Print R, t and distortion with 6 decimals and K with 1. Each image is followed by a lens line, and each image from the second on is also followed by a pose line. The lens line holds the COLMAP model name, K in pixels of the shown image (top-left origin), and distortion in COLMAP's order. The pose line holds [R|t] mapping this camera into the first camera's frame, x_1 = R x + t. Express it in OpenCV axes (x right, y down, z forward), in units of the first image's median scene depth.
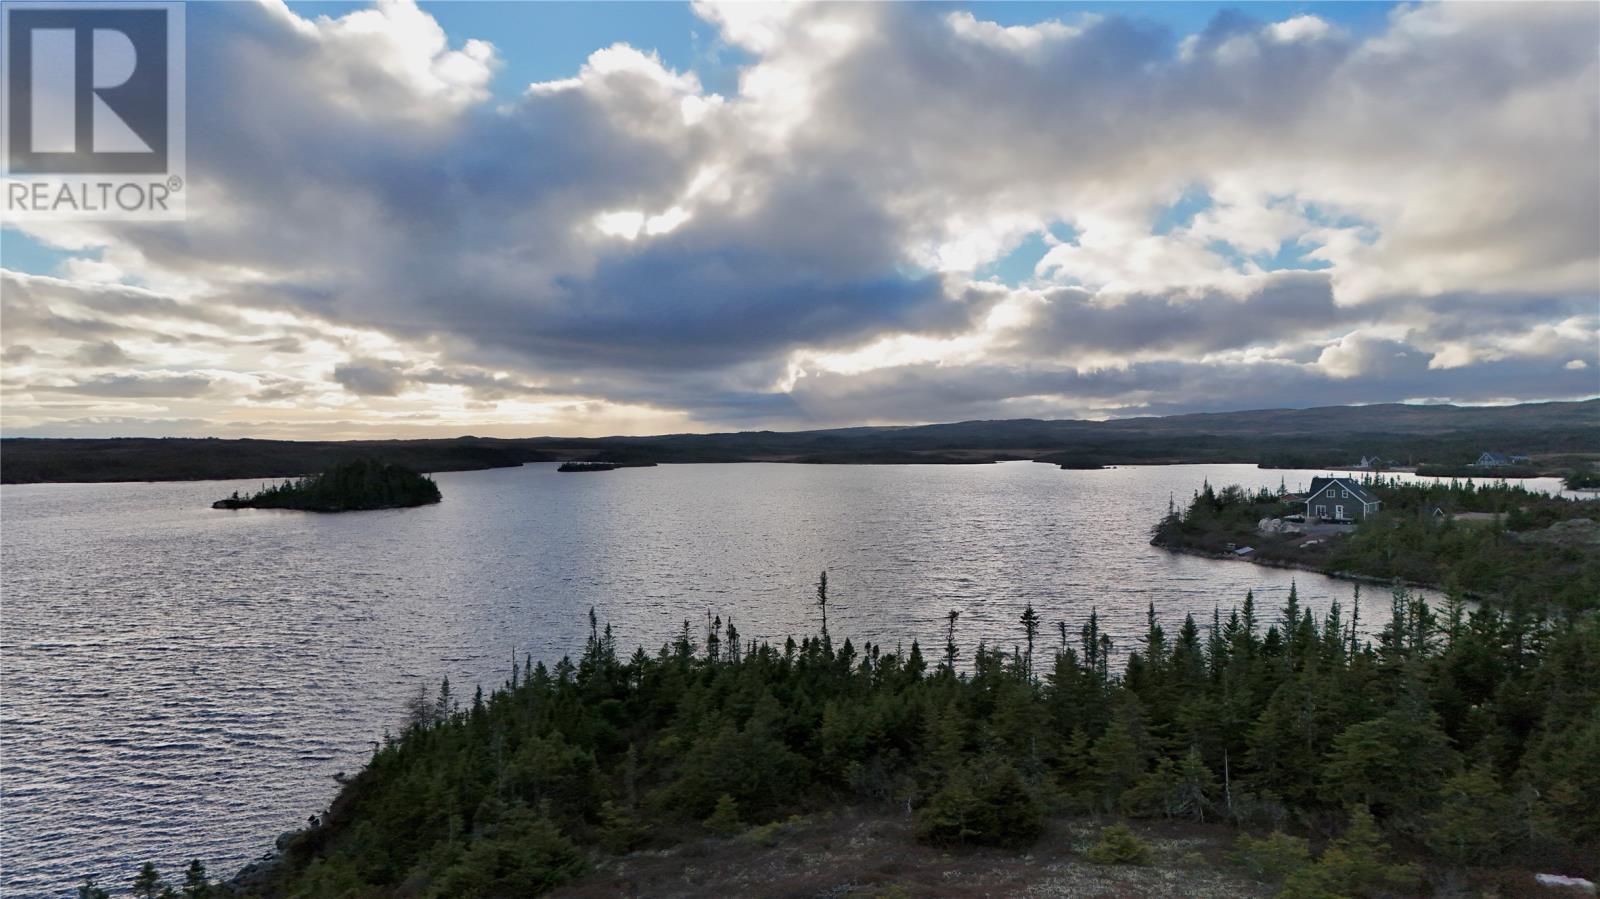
lens RADIAL K [[1169.1, 0, 800.0], [0, 1169.1, 449.5], [0, 0, 1]] dist [0.107095, -0.122792]
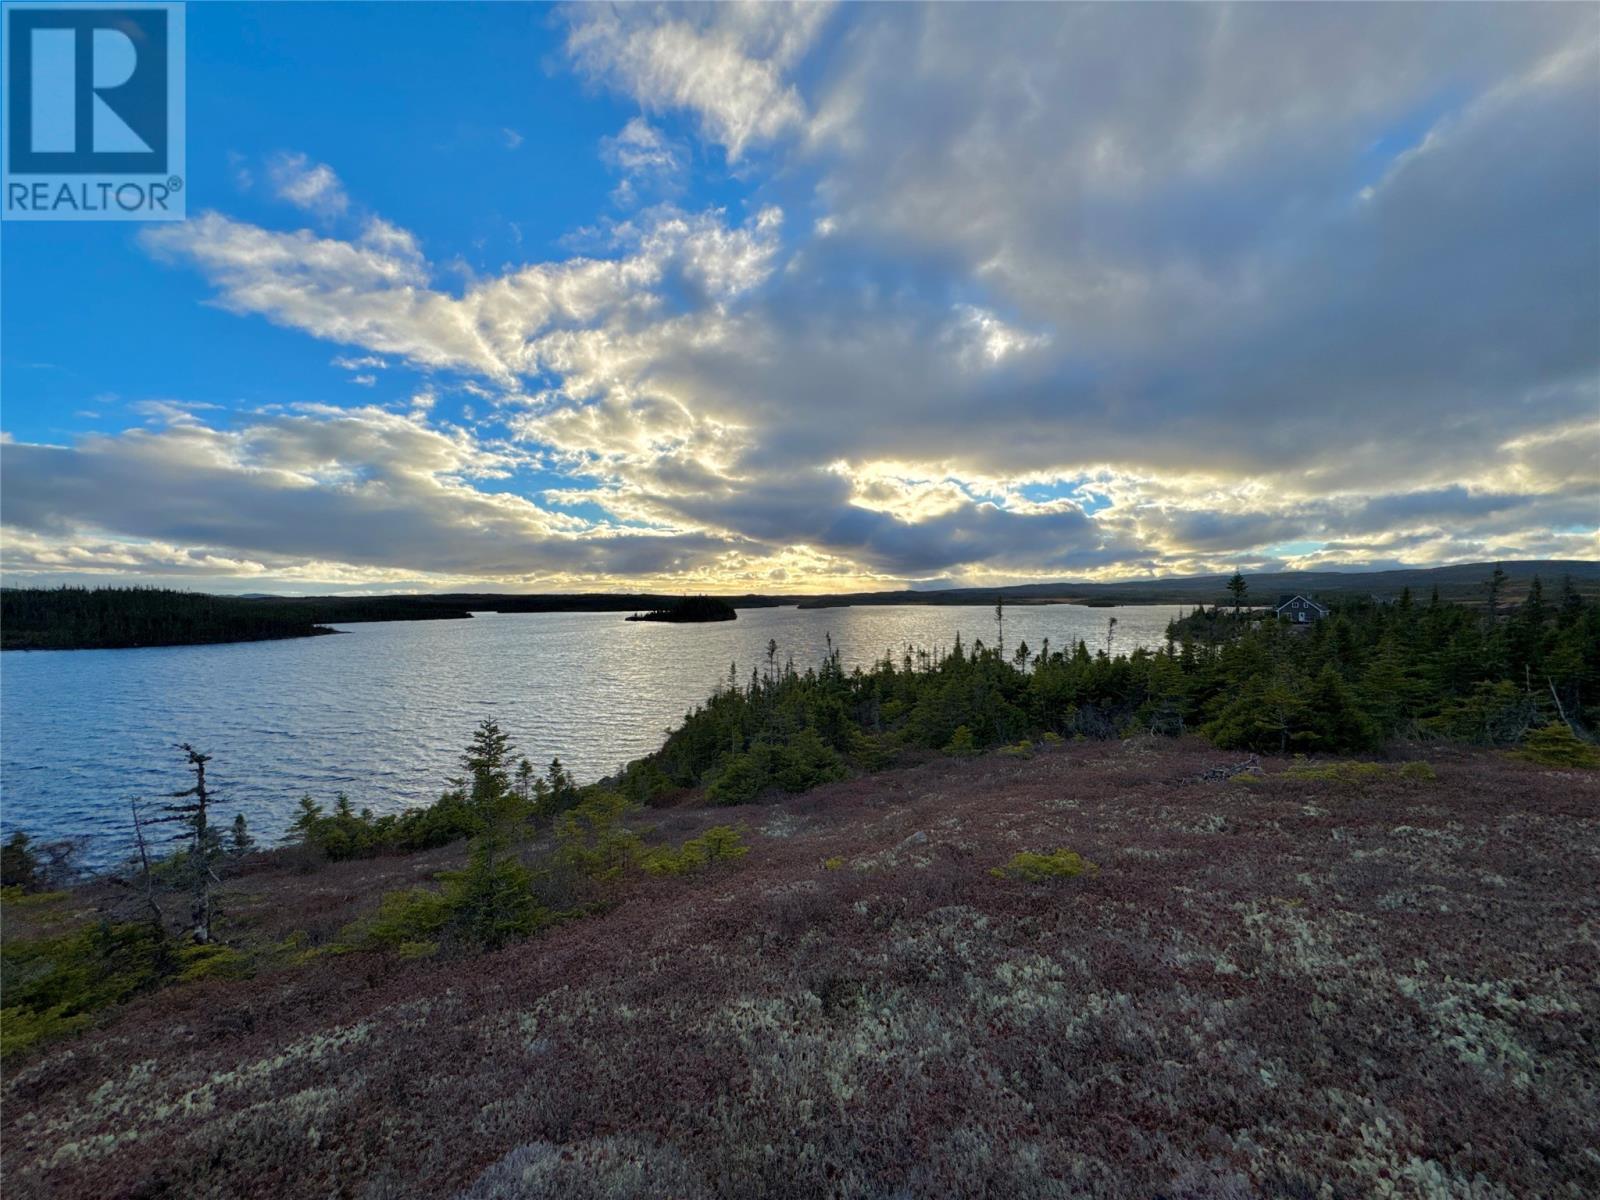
lens RADIAL K [[642.6, 0, 800.0], [0, 642.6, 600.0], [0, 0, 1]] dist [0.000232, -0.000397]
pose [[0.980486, -0.001807, -0.196580, -0.010511], [0.001411, 0.999997, -0.002157, 0.019167], [0.196583, 0.001838, 0.980485, 0.039875]]
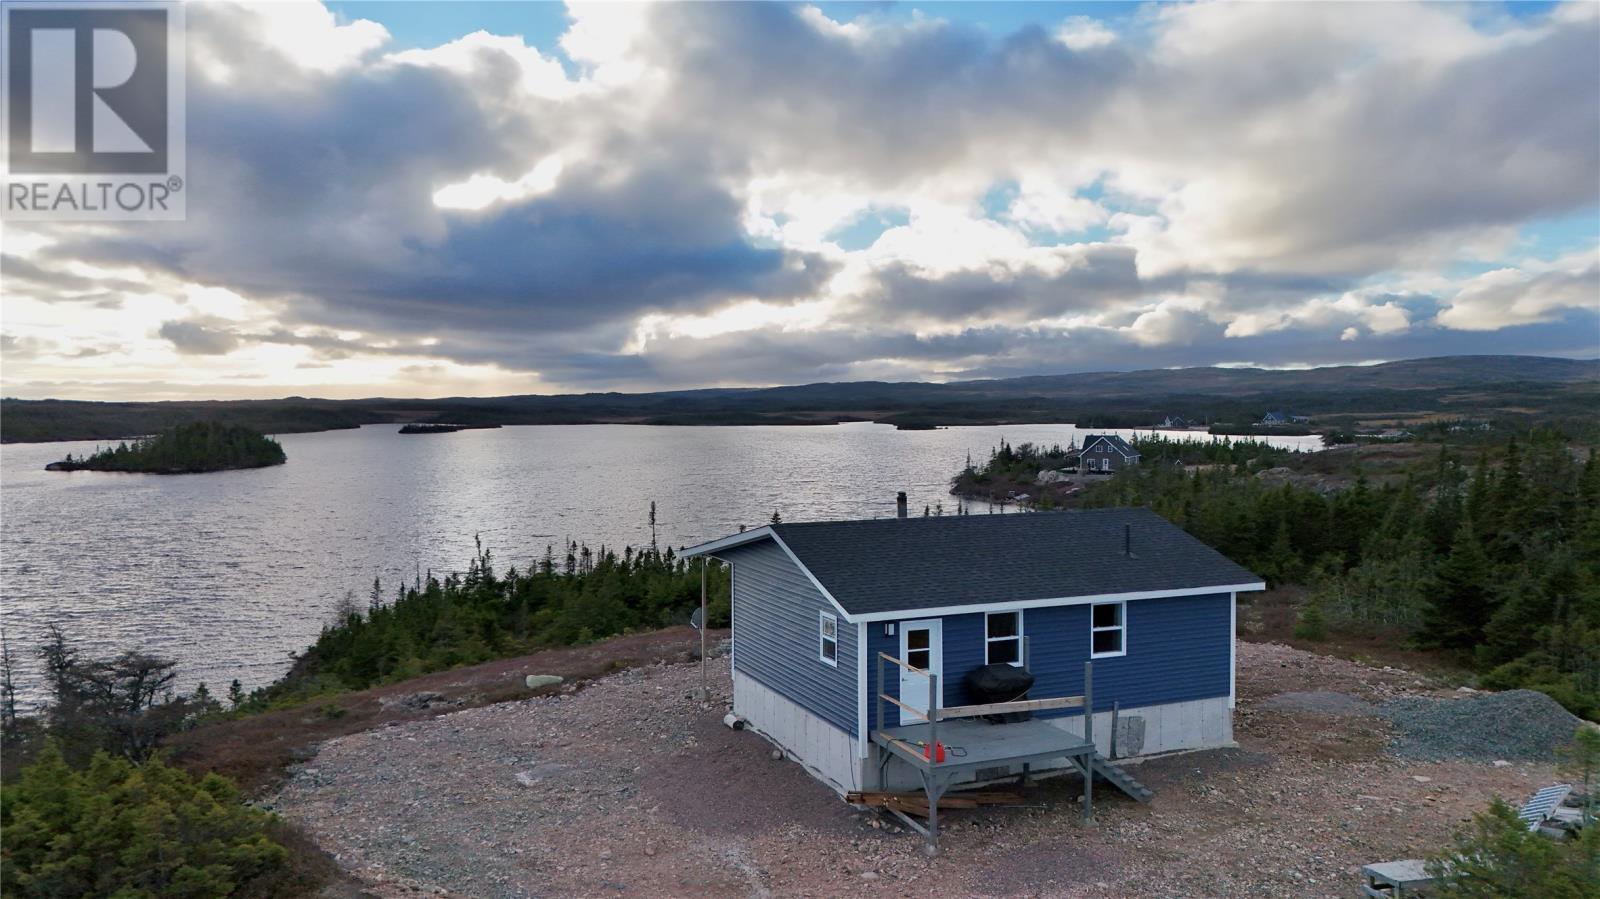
lens RADIAL K [[1169.1, 0, 800.0], [0, 1169.1, 449.5], [0, 0, 1]] dist [0.107095, -0.122792]
pose [[0.991816, -0.005012, 0.127574, 0.002775], [0.000818, 0.999458, 0.032902, -0.000533], [-0.127669, -0.032529, 0.991283, -0.070755]]
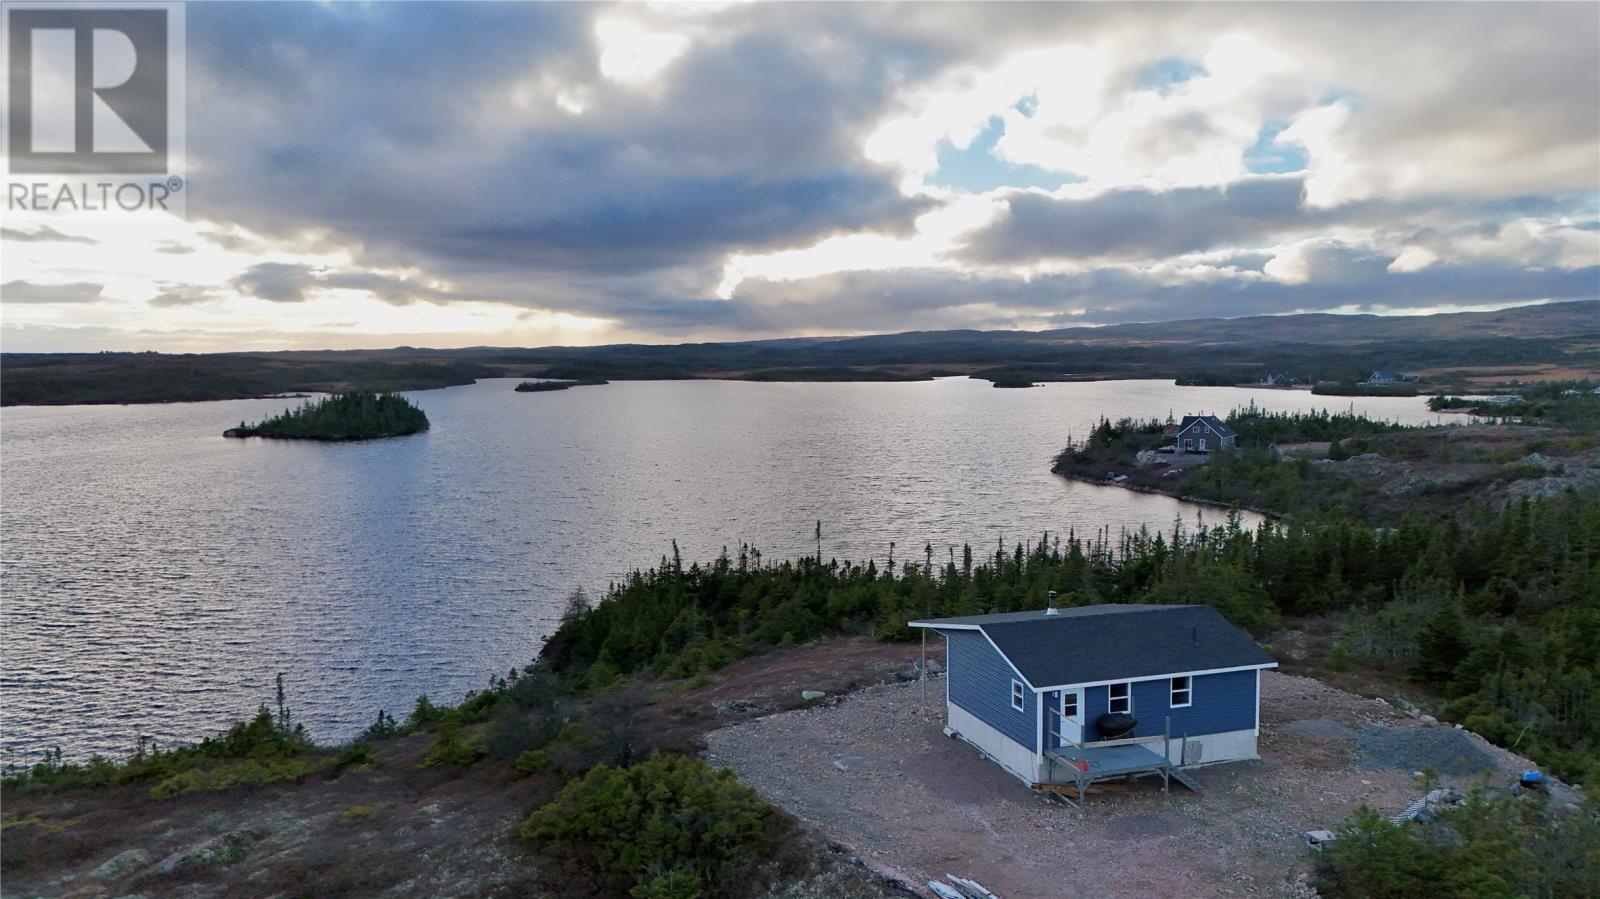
lens RADIAL K [[1169.1, 0, 800.0], [0, 1169.1, 449.5], [0, 0, 1]] dist [0.107095, -0.122792]
pose [[0.998724, -0.005384, 0.050223, -0.016265], [0.001463, 0.996968, 0.077795, -0.023183], [-0.050489, -0.077623, 0.995704, -0.124205]]
